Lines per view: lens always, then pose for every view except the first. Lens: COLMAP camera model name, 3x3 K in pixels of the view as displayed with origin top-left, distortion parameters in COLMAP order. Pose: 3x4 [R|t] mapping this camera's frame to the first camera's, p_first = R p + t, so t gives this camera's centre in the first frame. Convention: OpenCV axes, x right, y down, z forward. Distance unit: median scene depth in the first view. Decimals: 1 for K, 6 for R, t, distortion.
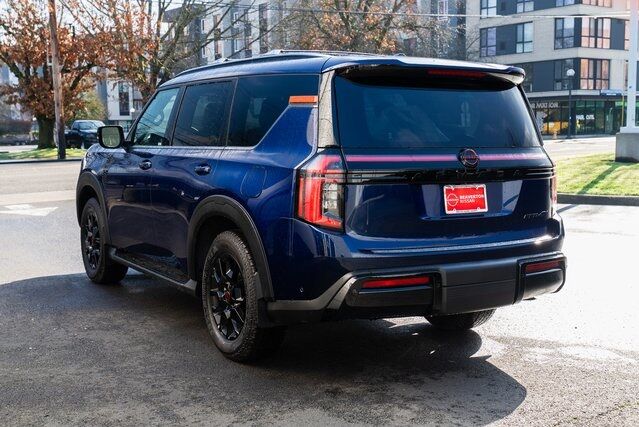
lens RADIAL K [[840.8, 0, 319.5], [0, 840.8, 213.5], [0, 0, 1]] dist [0.035774, -0.012312]
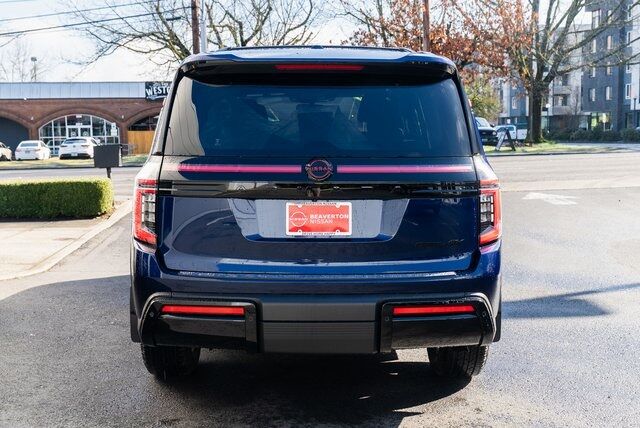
lens RADIAL K [[842.1, 0, 320.0], [0, 842.1, 214.0], [0, 0, 1]] dist [0.035774, -0.012312]
pose [[0.874711, 0.050885, -0.481965, 0.571055], [-0.048244, 0.998675, 0.017882, -0.036820], [0.482237, 0.007610, 0.876008, 0.272815]]
